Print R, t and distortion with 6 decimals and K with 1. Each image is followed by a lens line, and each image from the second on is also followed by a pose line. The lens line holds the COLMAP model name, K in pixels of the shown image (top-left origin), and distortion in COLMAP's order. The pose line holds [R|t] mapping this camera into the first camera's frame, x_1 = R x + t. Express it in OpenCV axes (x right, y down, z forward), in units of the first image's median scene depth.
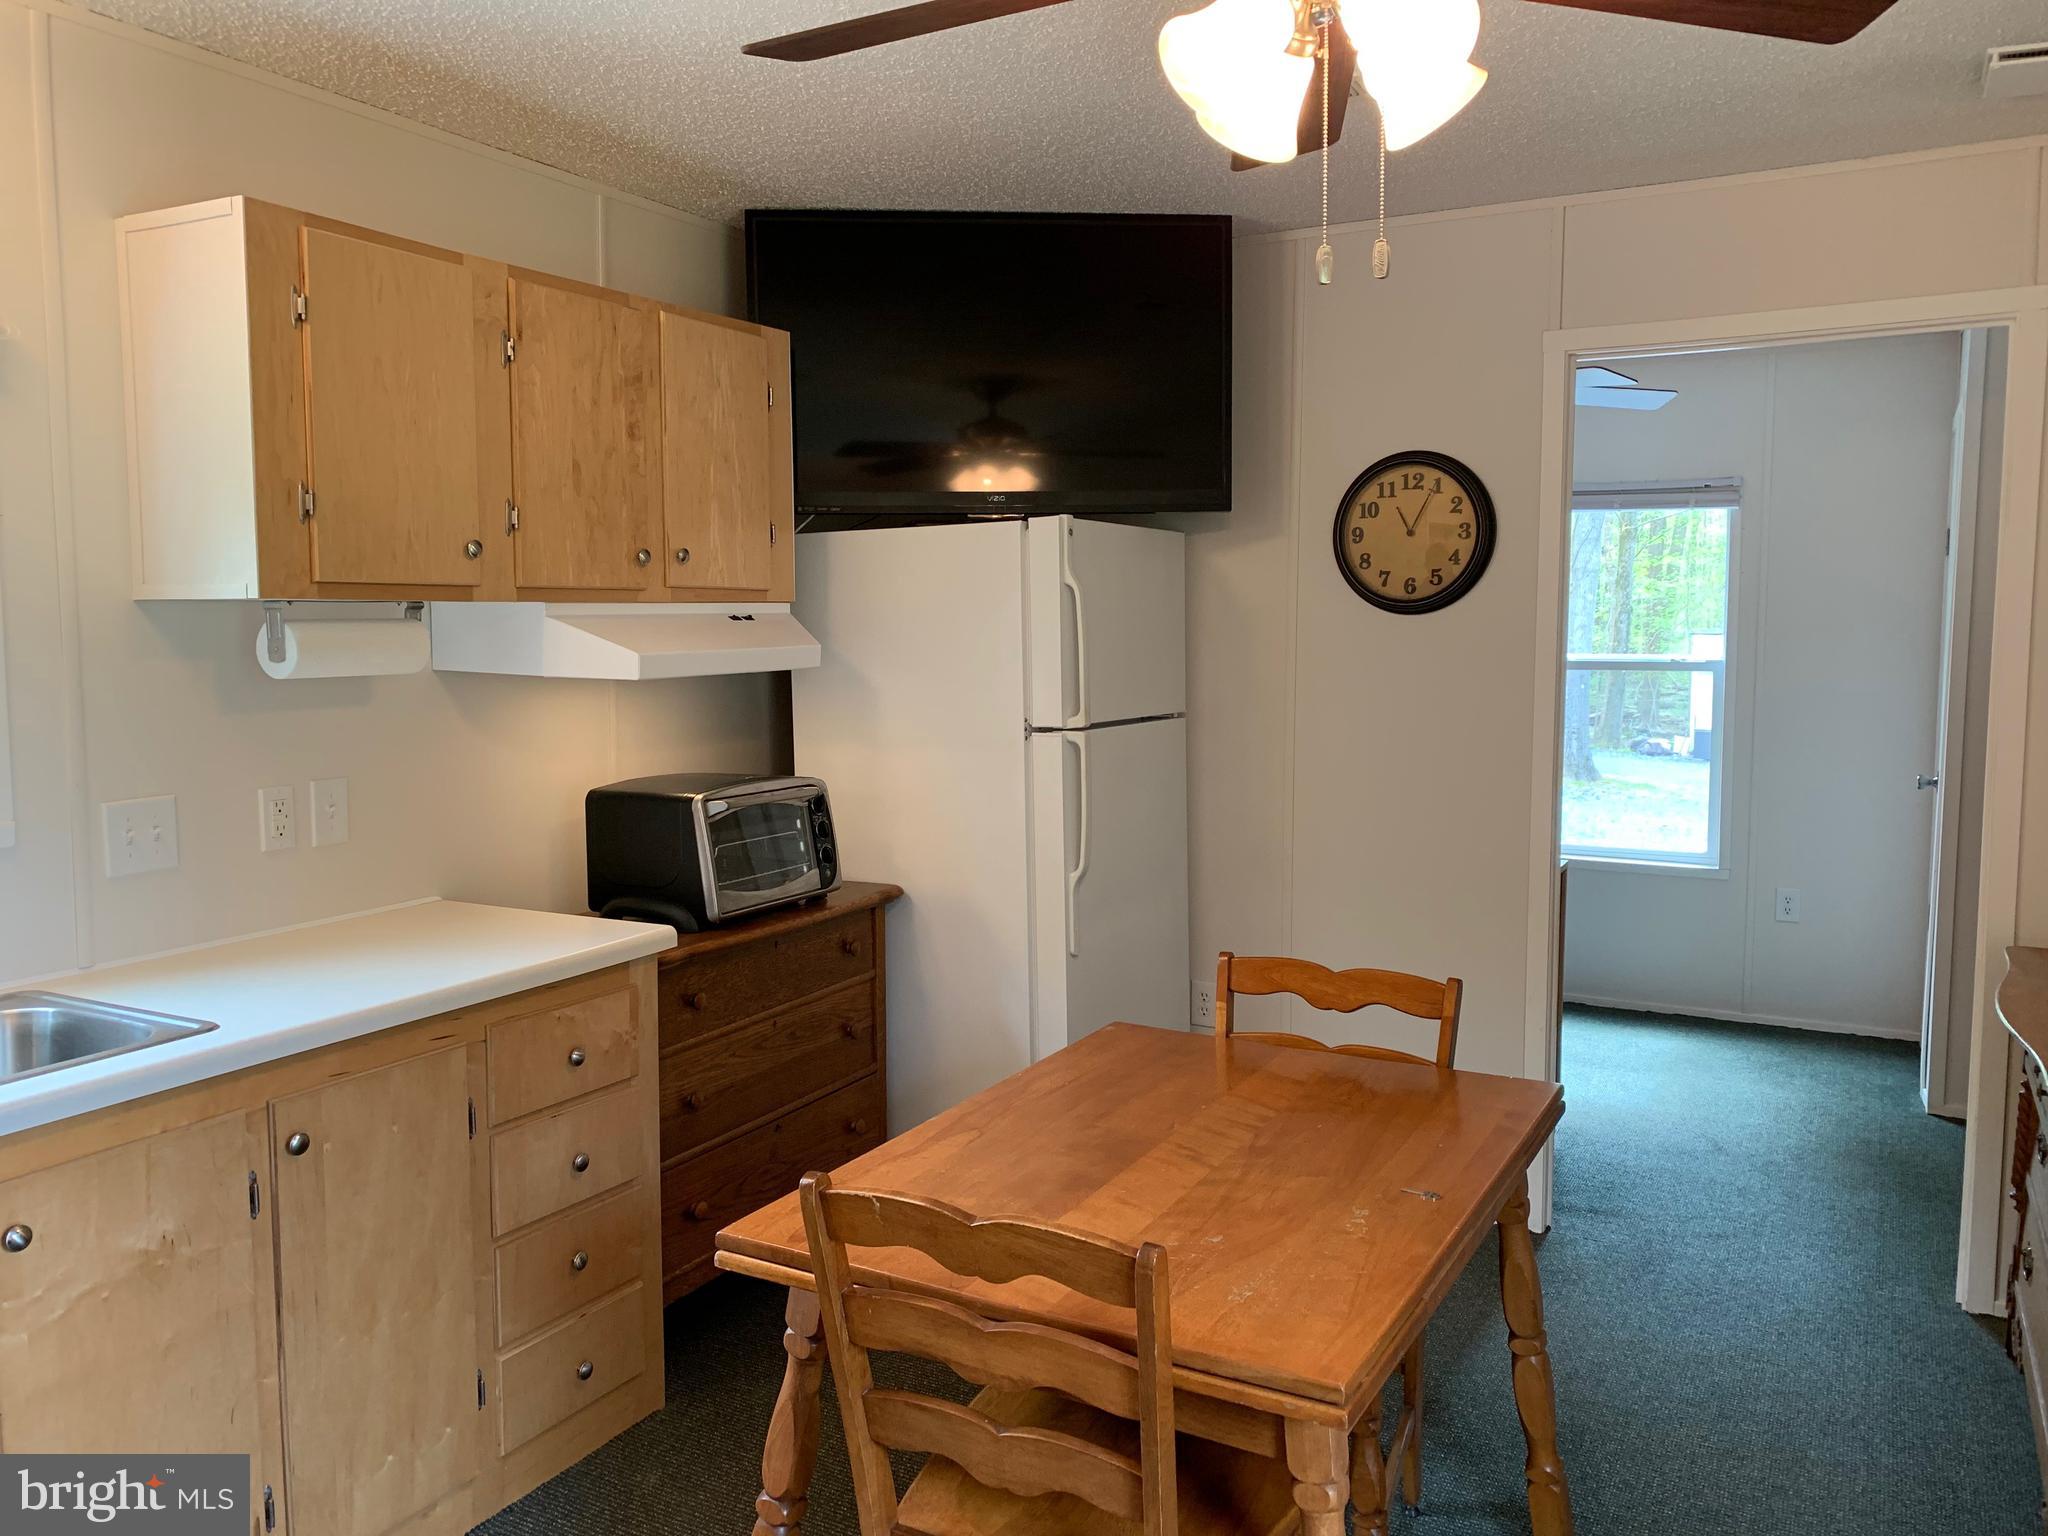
lens RADIAL K [[1570.7, 0, 1013.3], [0, 1570.7, 759.1], [0, 0, 1]] dist [0.030448, -0.026795]
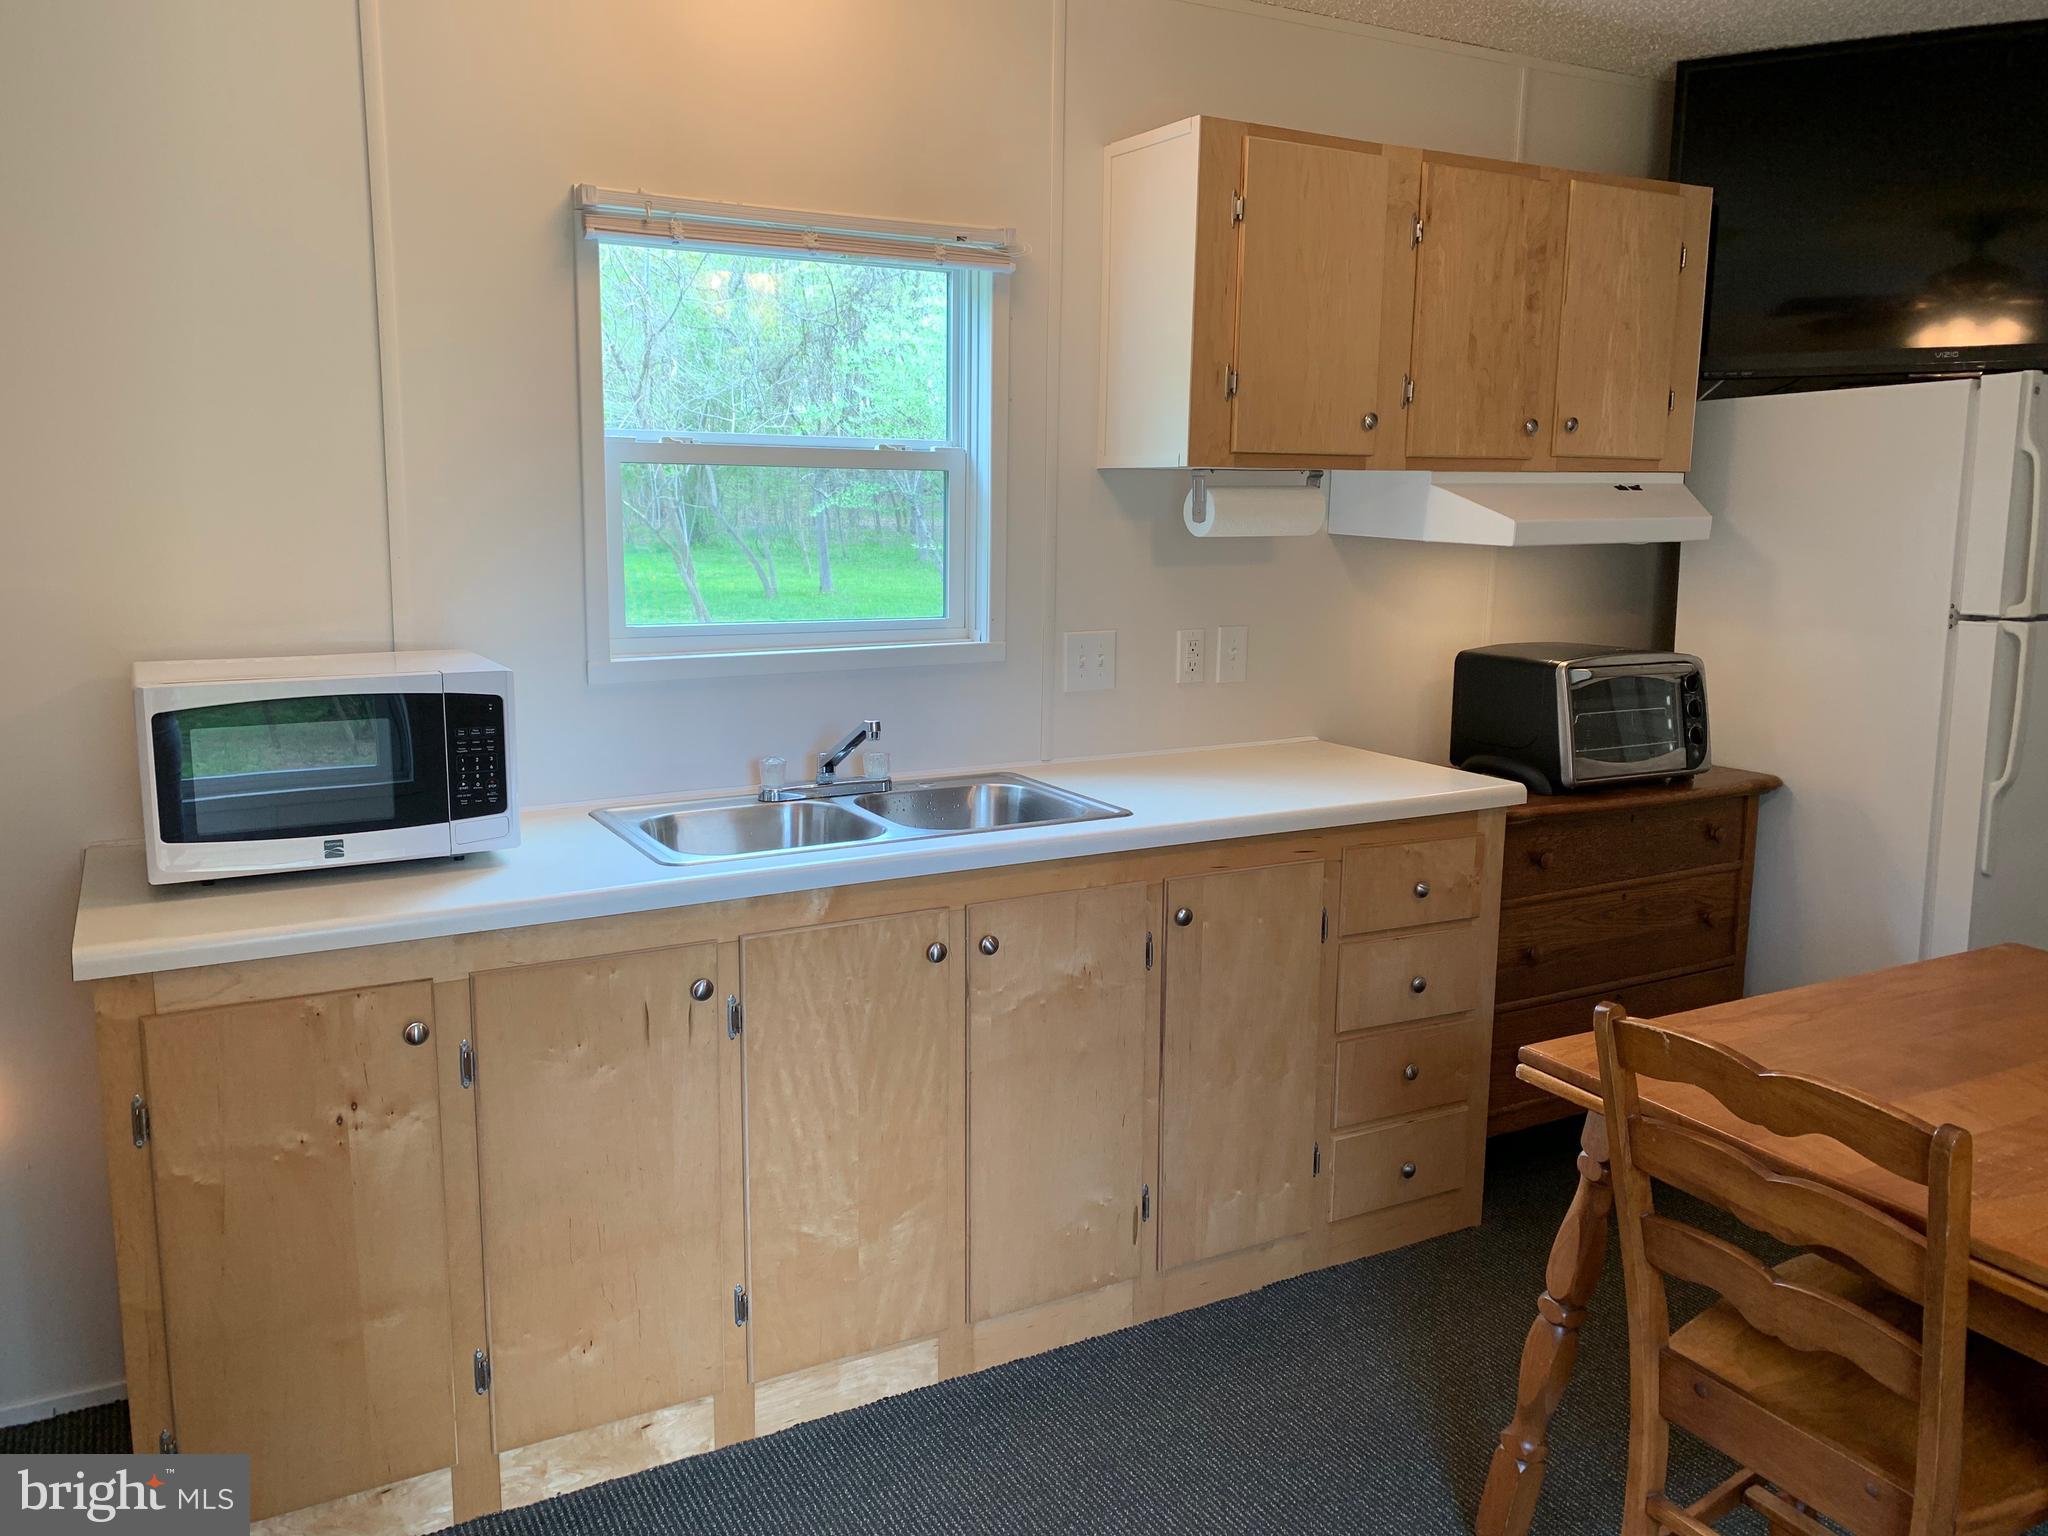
lens RADIAL K [[1611.9, 0, 1023.1], [0, 1611.9, 758.2], [0, 0, 1]] dist [0.004700, -0.009254]
pose [[0.850391, 0.094565, -0.517584, 0.054872], [-0.056996, 0.994484, 0.088053, 0.014227], [0.523056, -0.045379, 0.851090, -0.087640]]
